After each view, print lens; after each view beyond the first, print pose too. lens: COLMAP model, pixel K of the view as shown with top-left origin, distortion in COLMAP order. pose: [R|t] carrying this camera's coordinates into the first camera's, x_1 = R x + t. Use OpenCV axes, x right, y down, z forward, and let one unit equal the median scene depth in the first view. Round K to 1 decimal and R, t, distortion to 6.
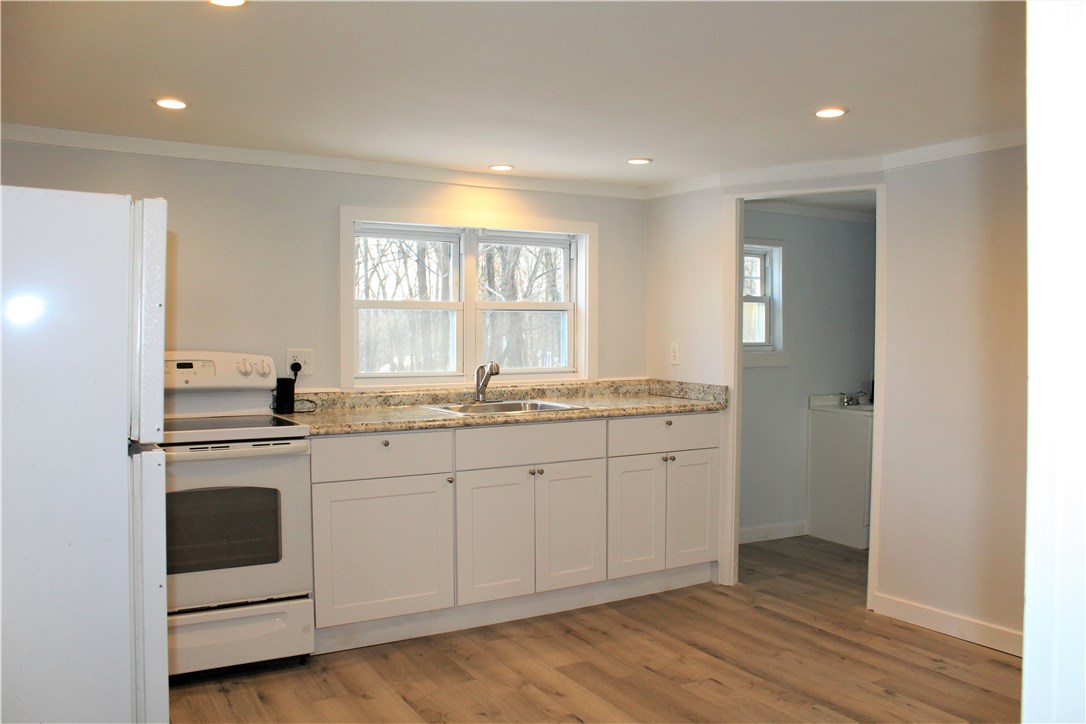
lens RADIAL K [[896.0, 0, 545.5], [0, 896.0, 367.8], [0, 0, 1]] dist [-0.151207, 0.129498]
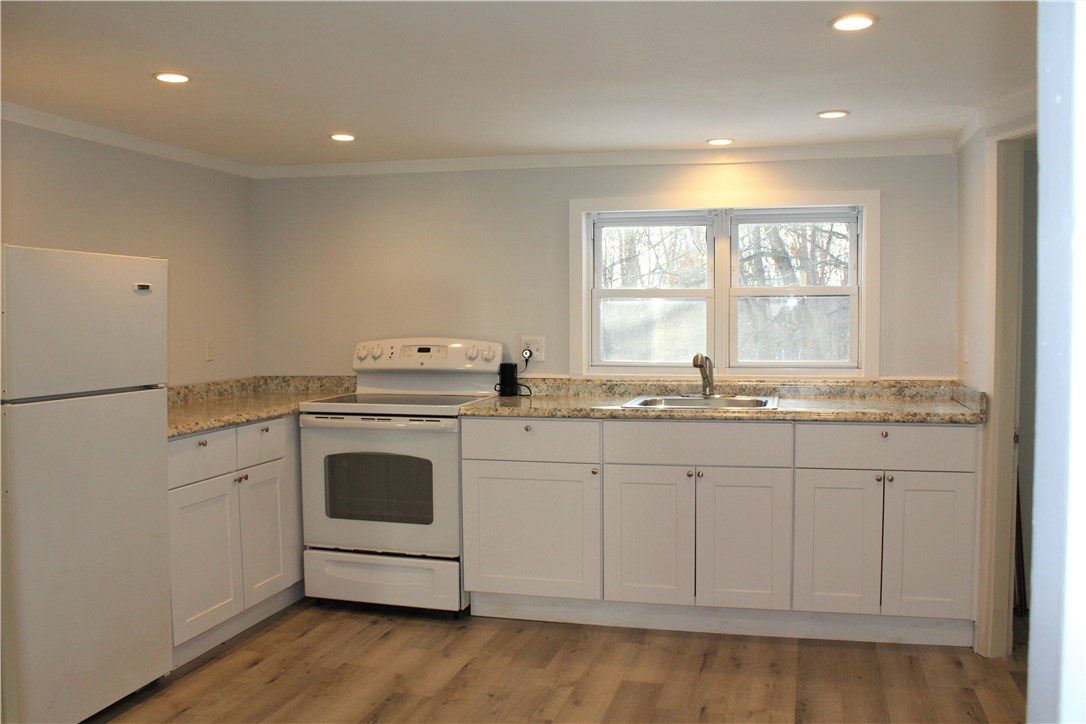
lens RADIAL K [[935.0, 0, 543.0], [0, 935.0, 362.0], [0, 0, 1]] dist [-0.160939, 0.154662]
pose [[0.706473, 0.029841, -0.707110, 0.550056], [-0.023116, 0.999551, 0.019087, -0.013123], [0.707362, 0.002861, 0.706846, 0.216691]]
